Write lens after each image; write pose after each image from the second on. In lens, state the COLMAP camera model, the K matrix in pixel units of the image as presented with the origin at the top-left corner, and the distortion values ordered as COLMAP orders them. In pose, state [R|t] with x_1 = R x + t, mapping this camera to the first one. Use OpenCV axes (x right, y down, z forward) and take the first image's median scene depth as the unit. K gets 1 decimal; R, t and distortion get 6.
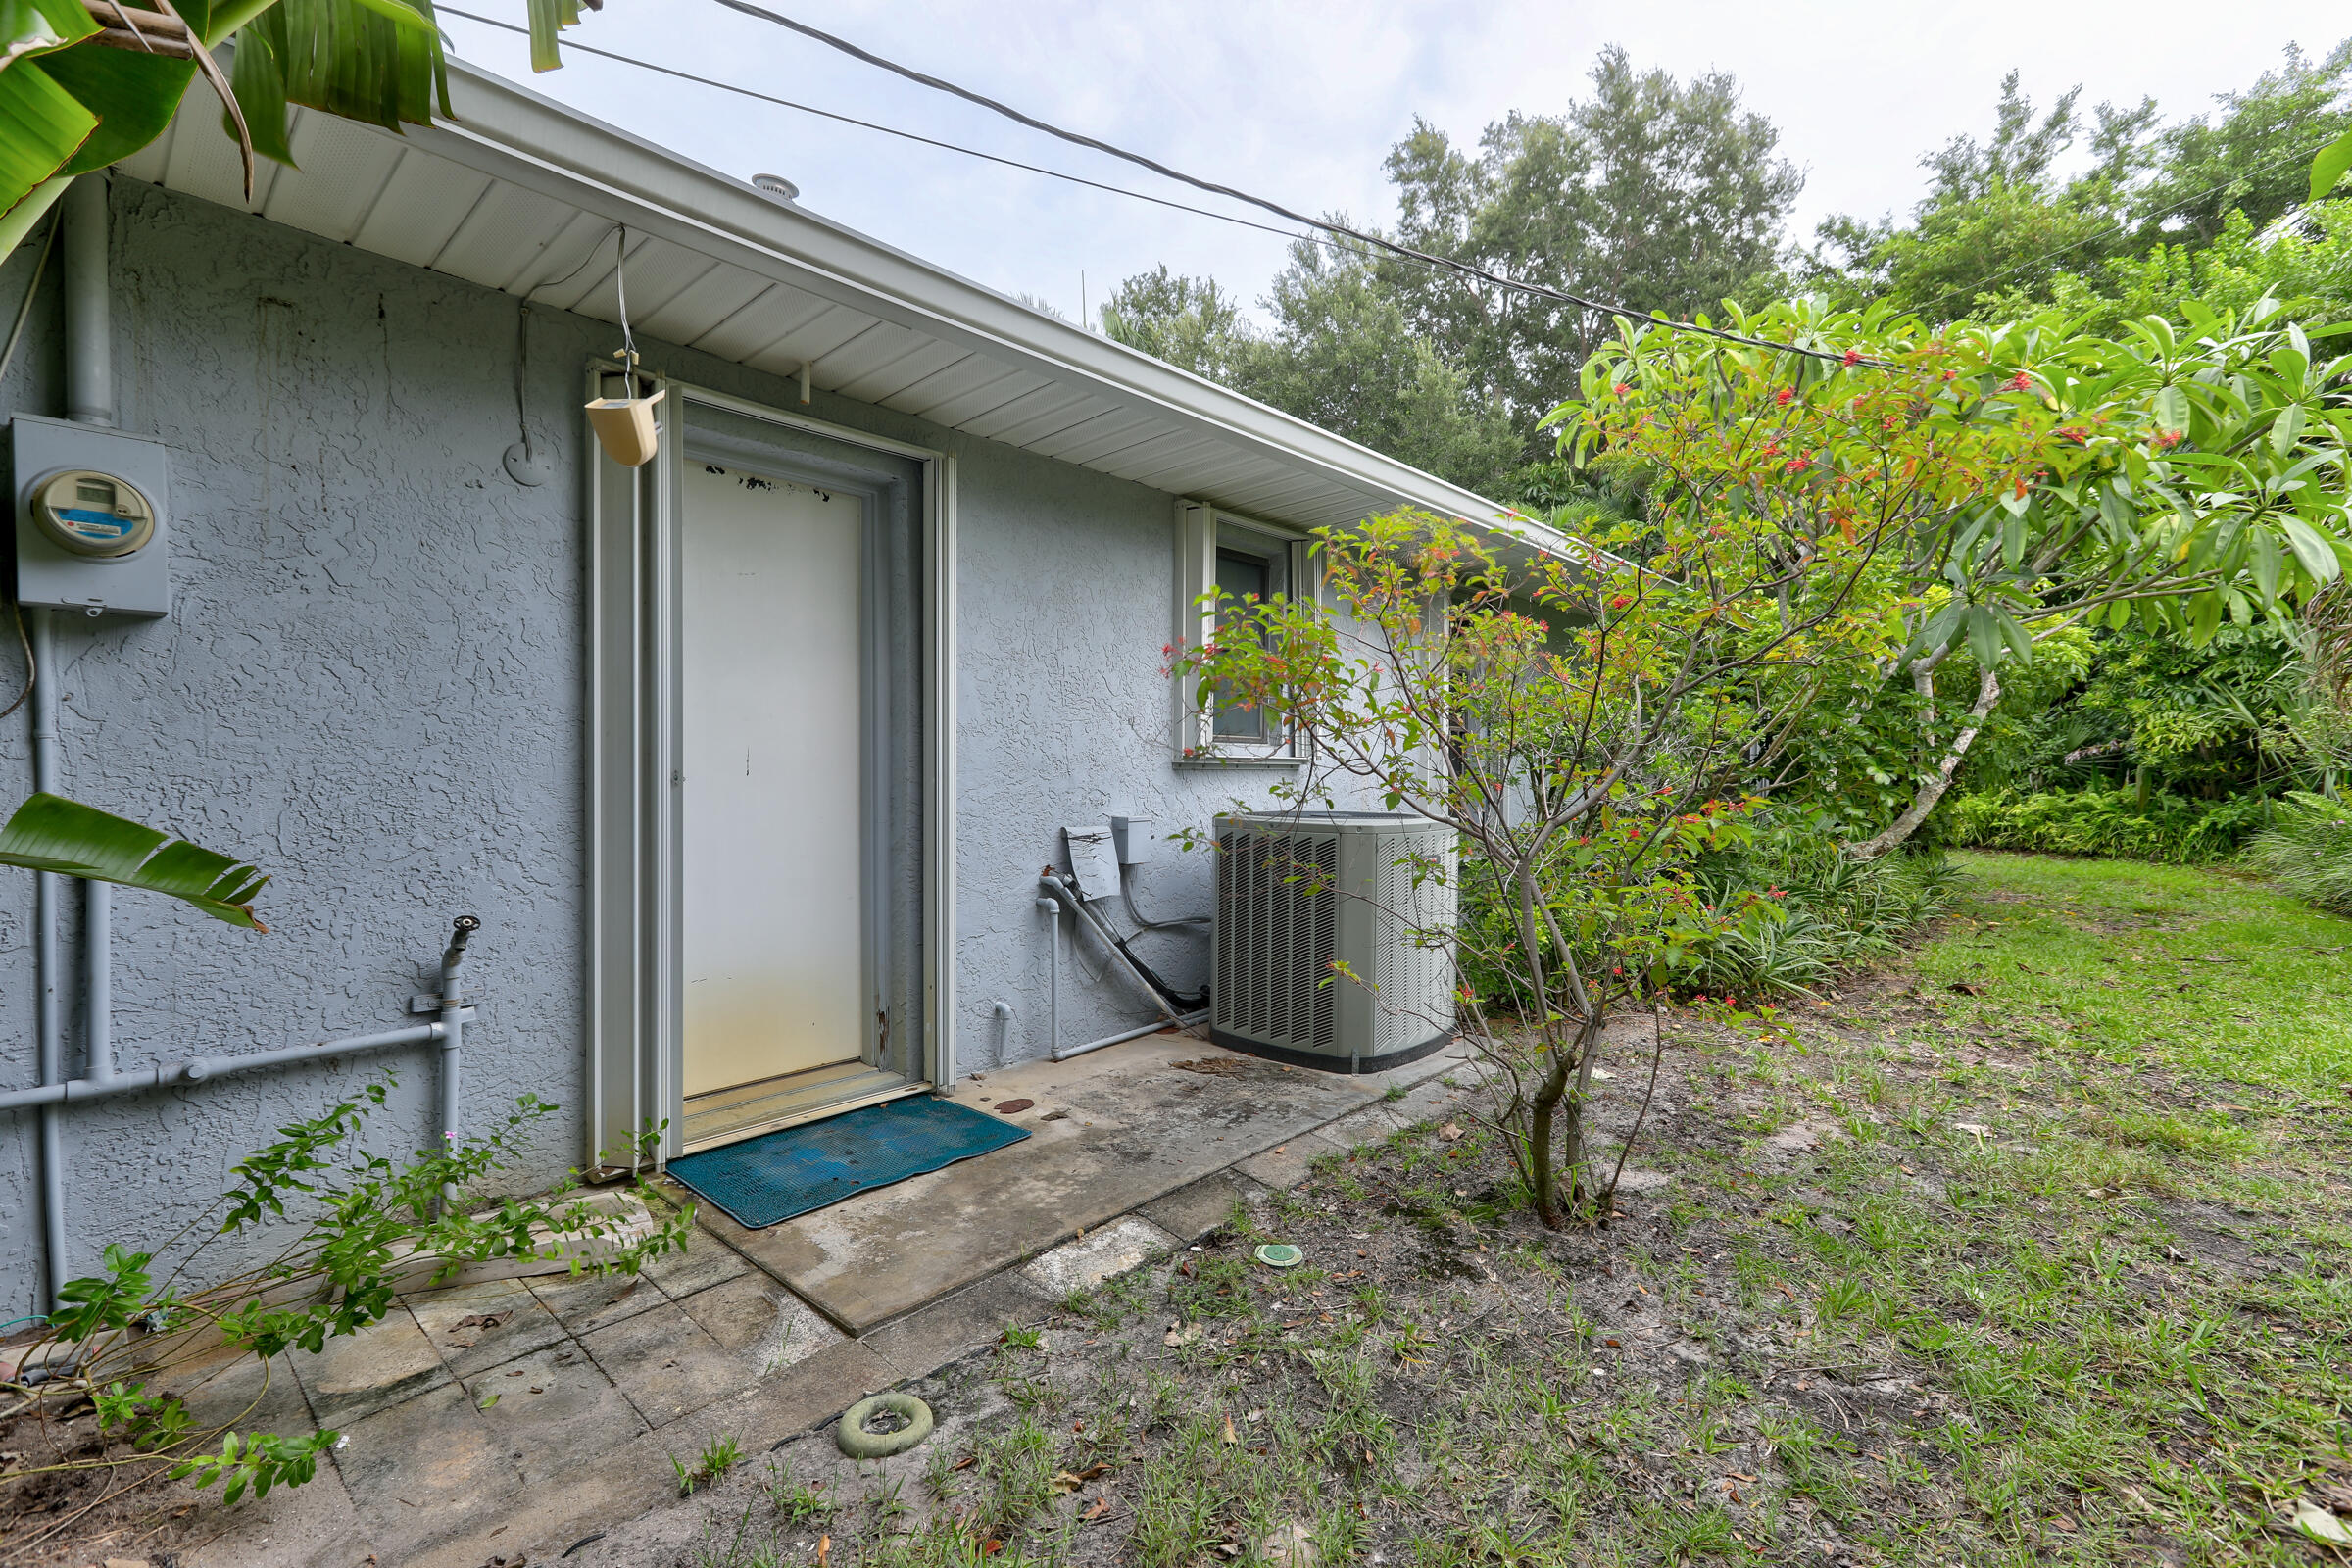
lens RADIAL K [[1055.8, 0, 1167.4], [0, 1055.8, 771.5], [0, 0, 1]] dist [0.017096, 0.003418]
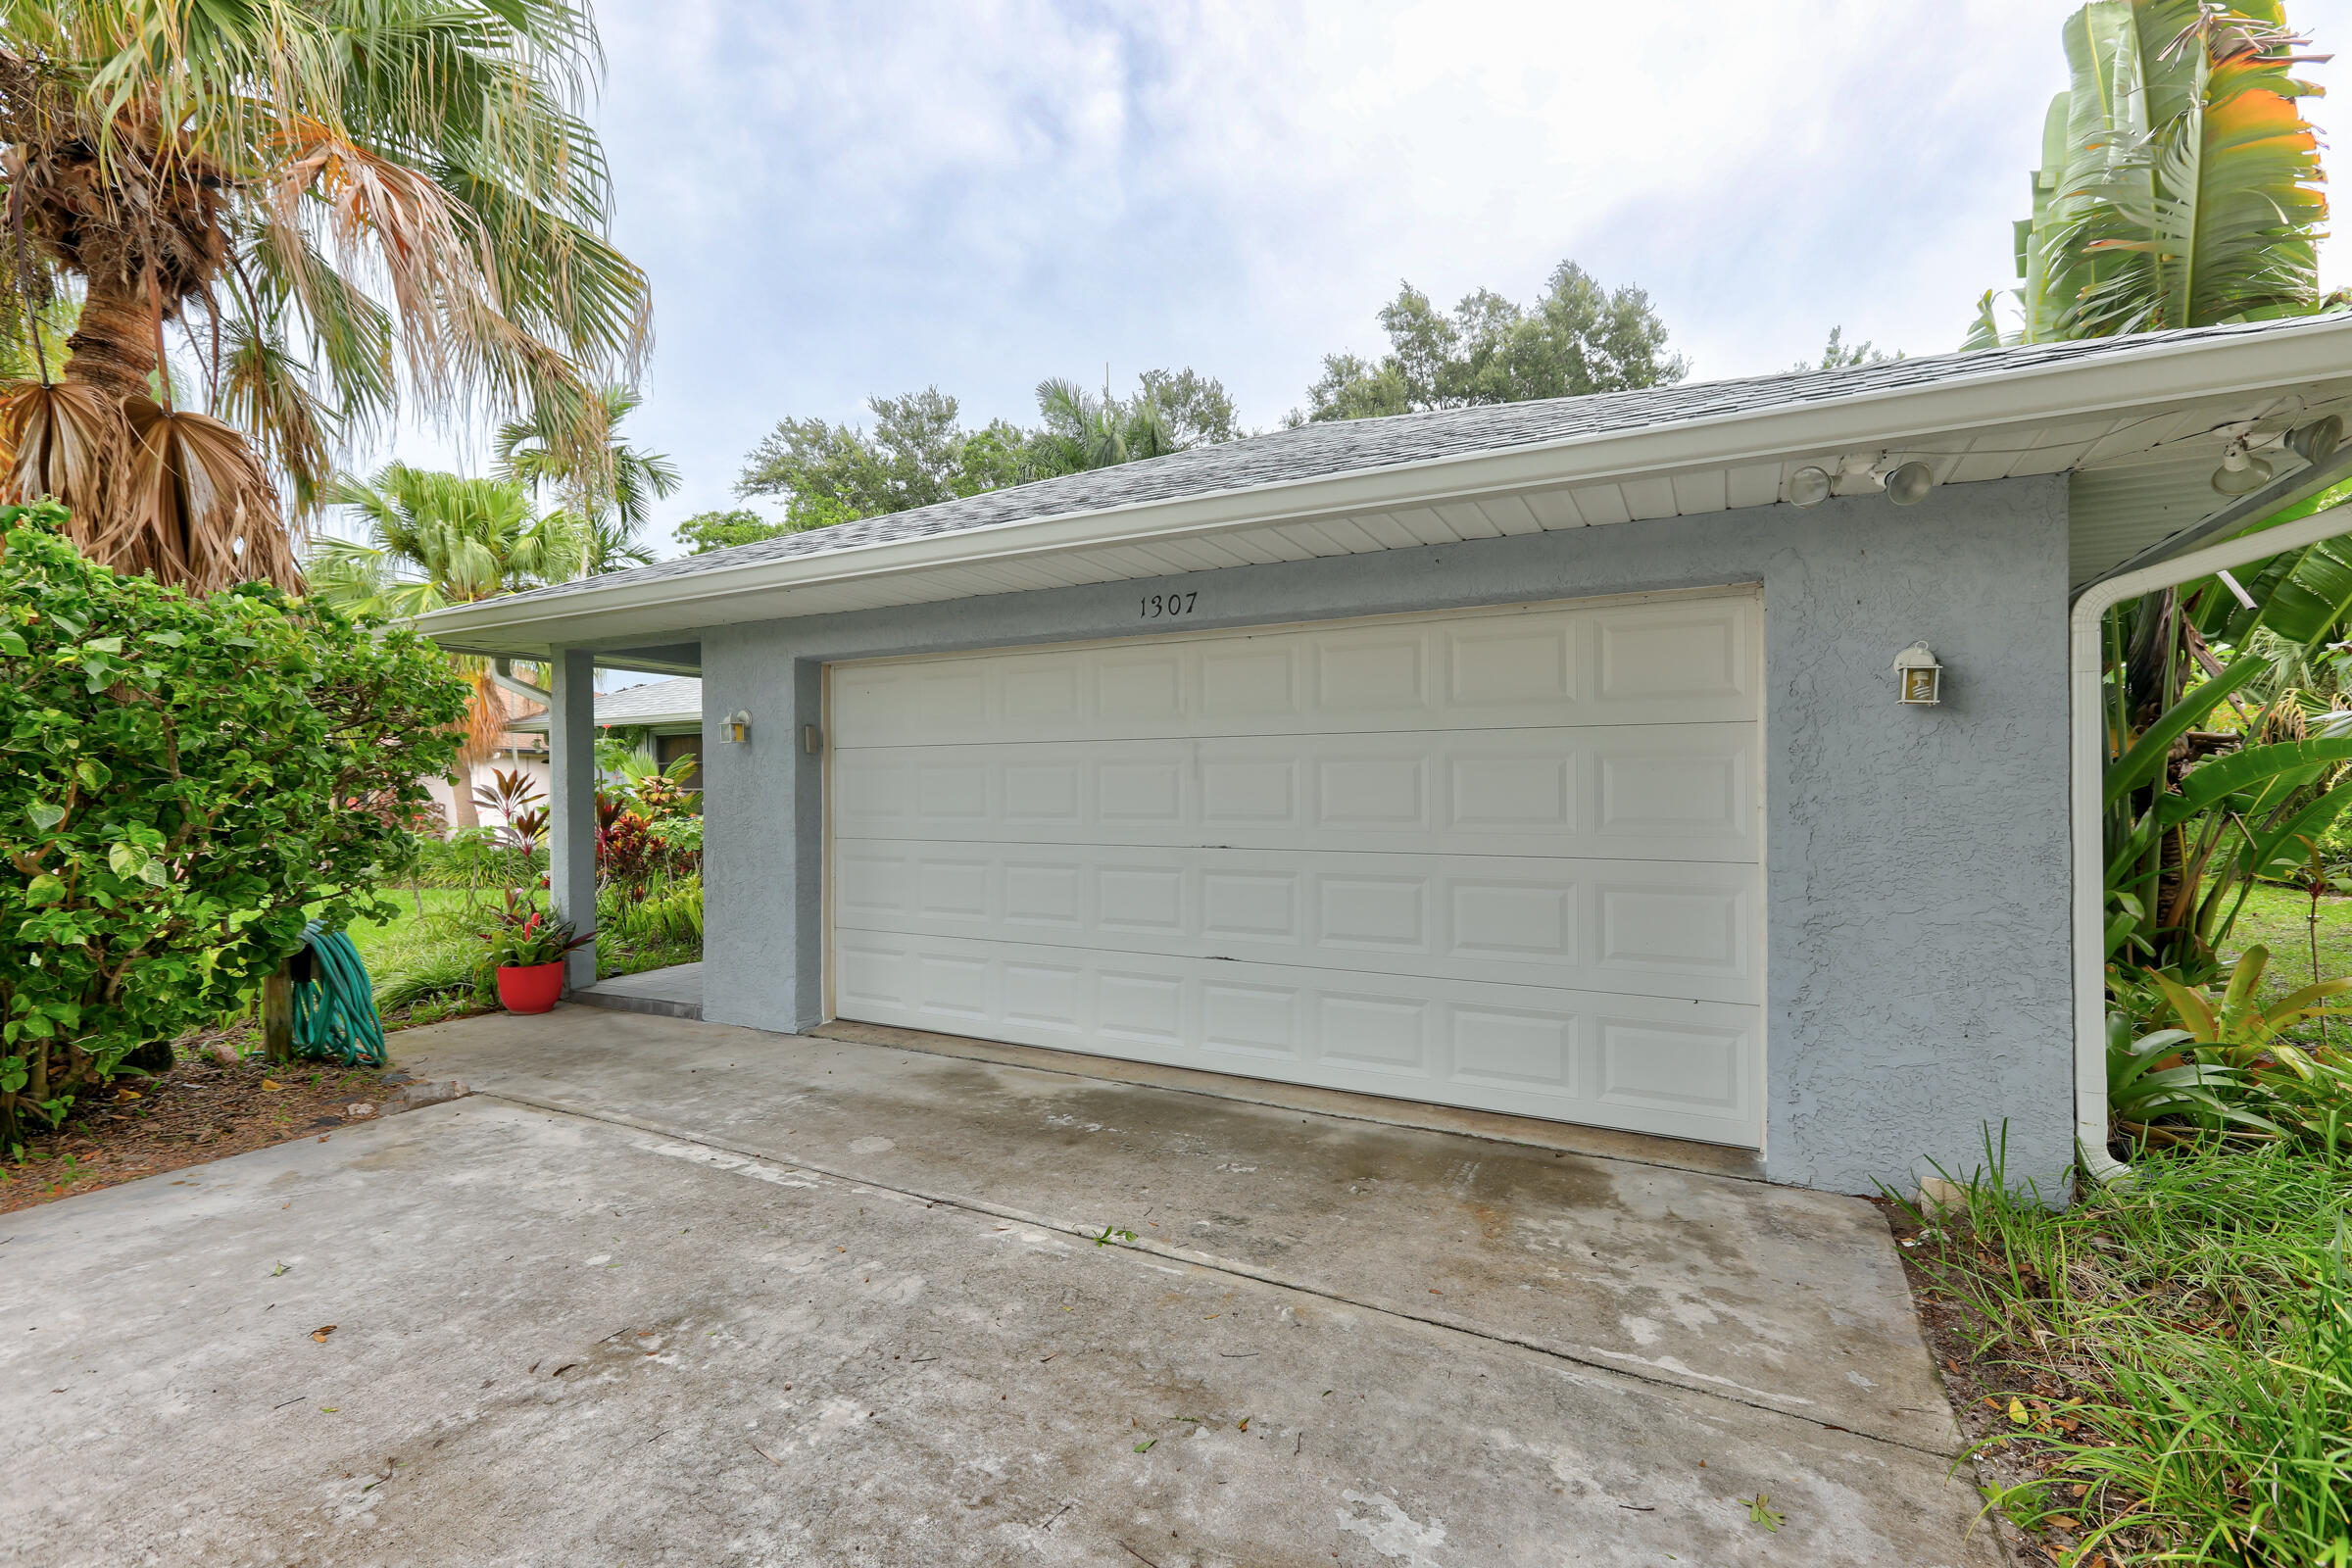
lens RADIAL K [[1055.8, 0, 1180.1], [0, 1055.8, 781.8], [0, 0, 1]] dist [0.017096, 0.003418]
pose [[0.971709, -0.016145, 0.235631, -0.587766], [0.018150, 0.999815, -0.006342, -0.020111], [-0.235485, 0.010439, 0.971822, -0.291604]]
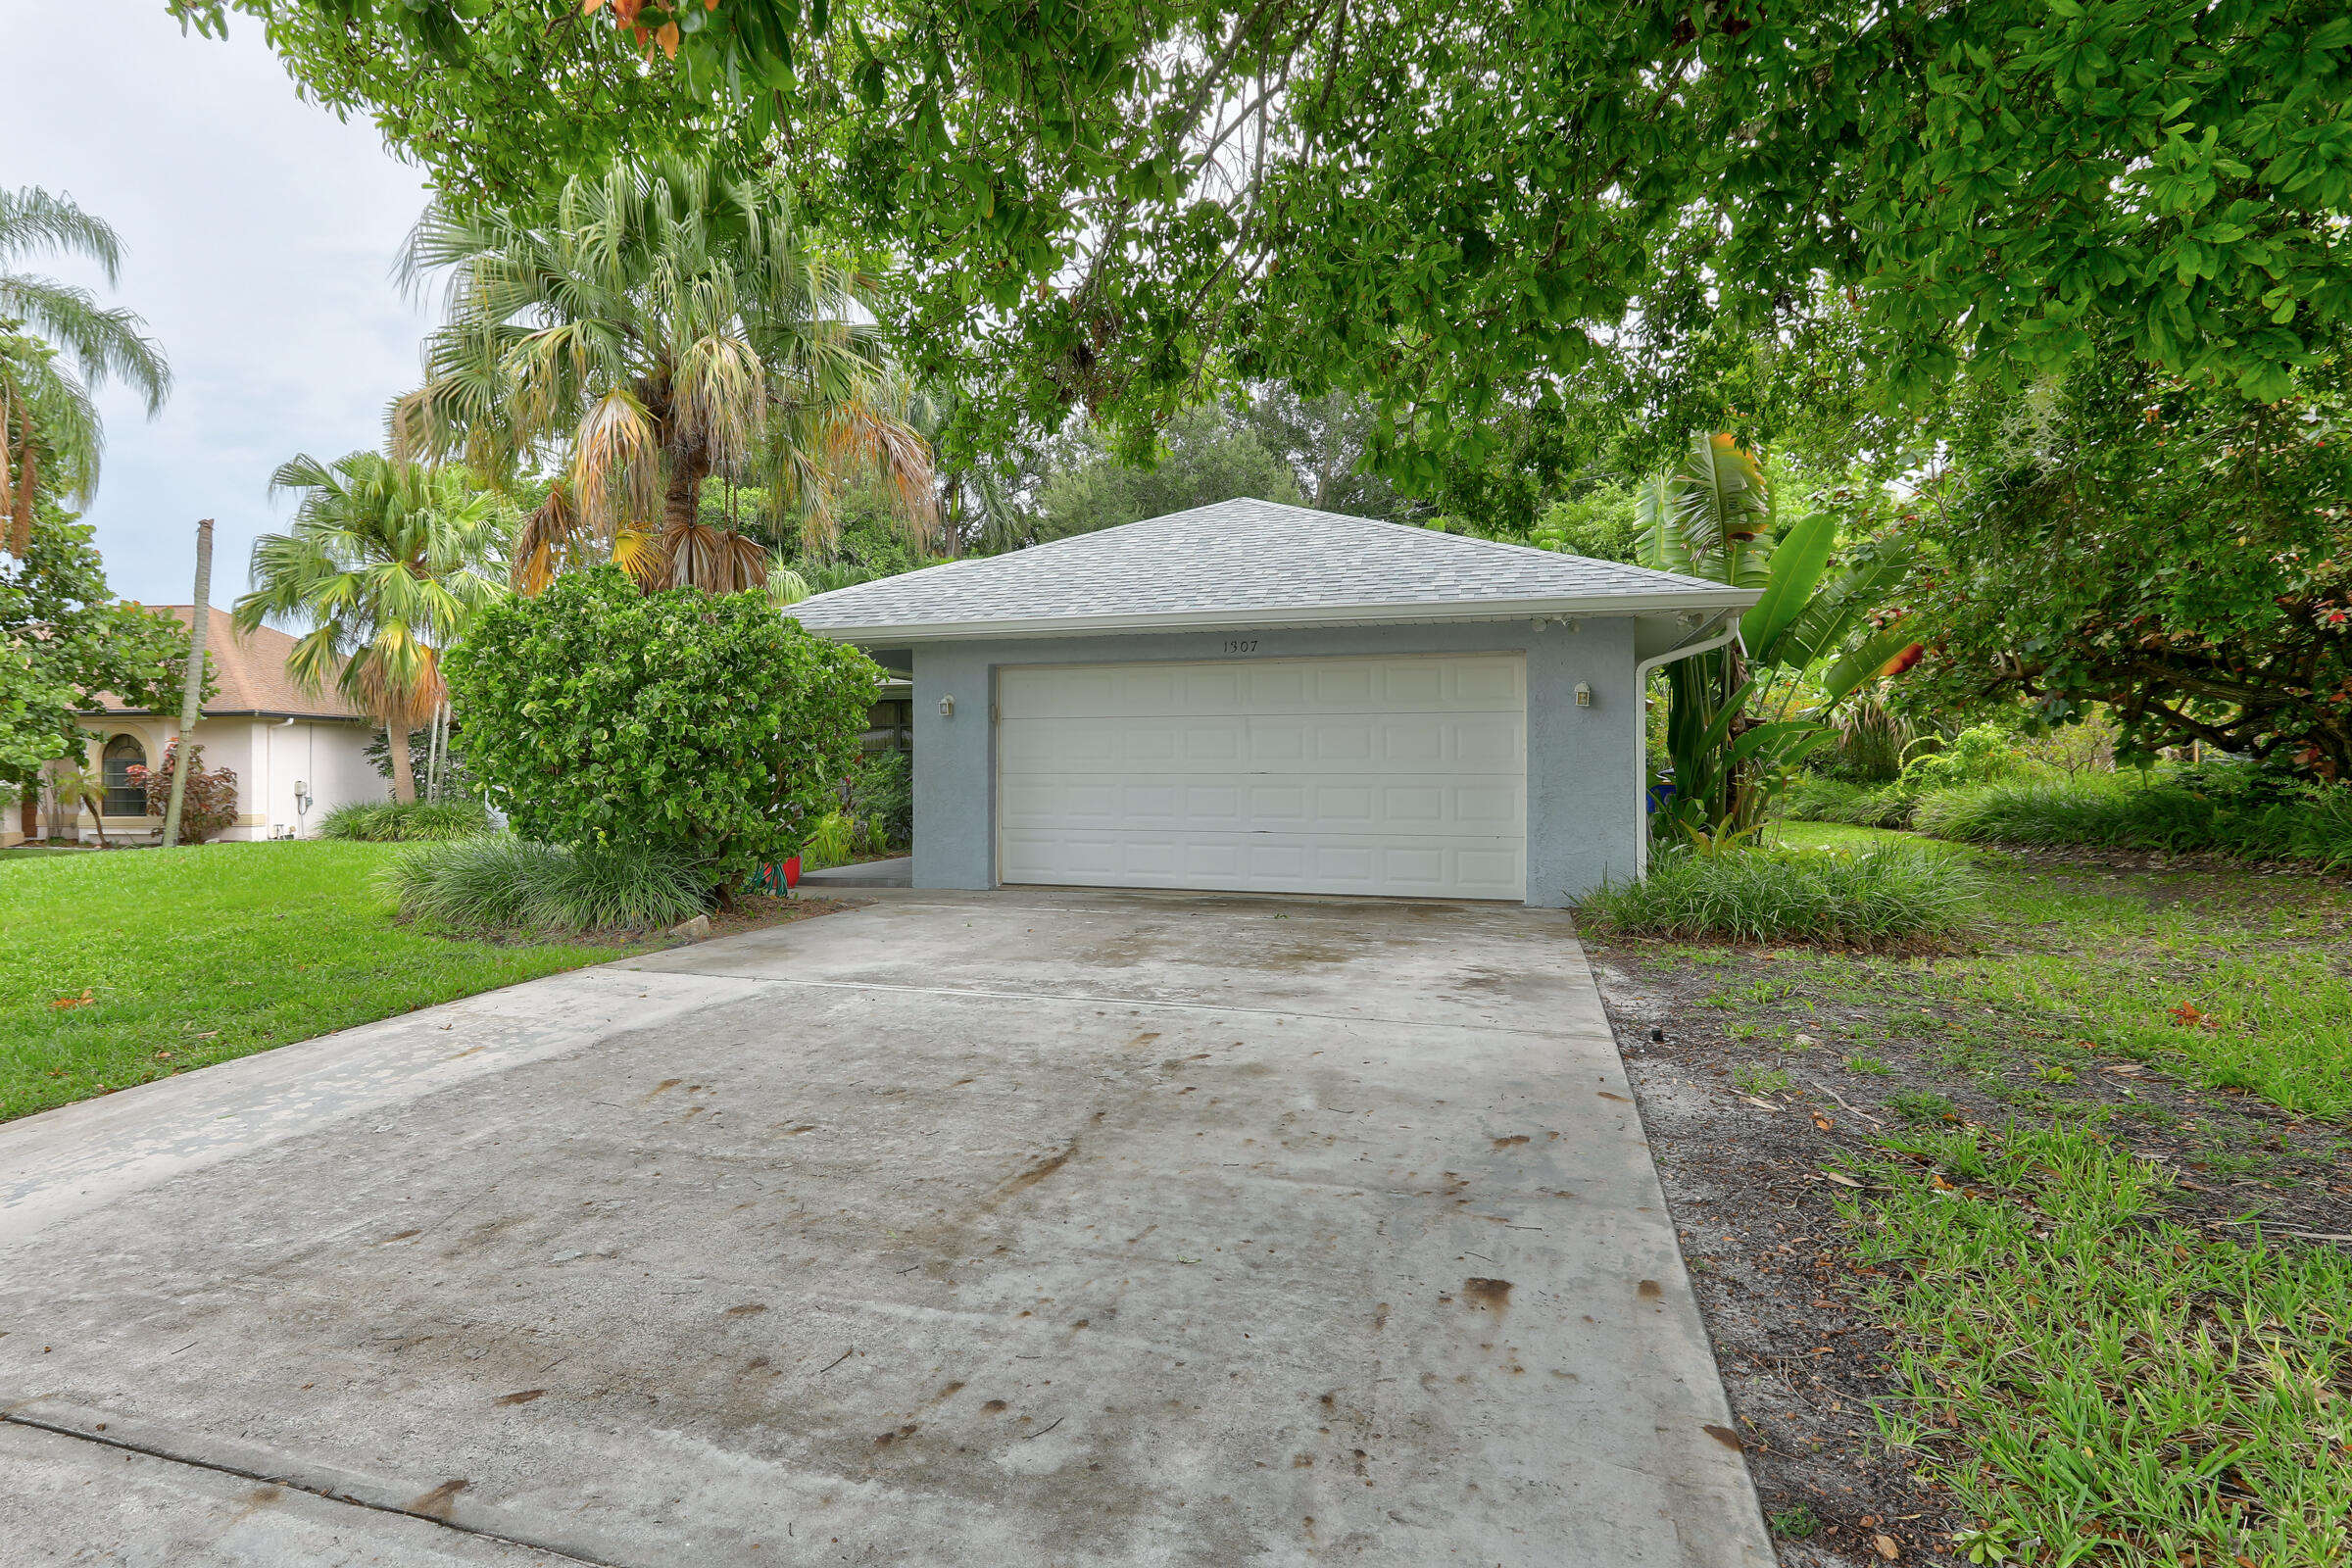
lens RADIAL K [[1250.0, 0, 1086.1], [0, 1250.0, 746.5], [0, 0, 1]] dist [0.006749, 0.001344]
pose [[0.926117, -0.004732, 0.377206, -0.857094], [0.012179, 0.999775, -0.017359, -0.006753], [-0.377039, 0.020671, 0.925967, -0.601518]]
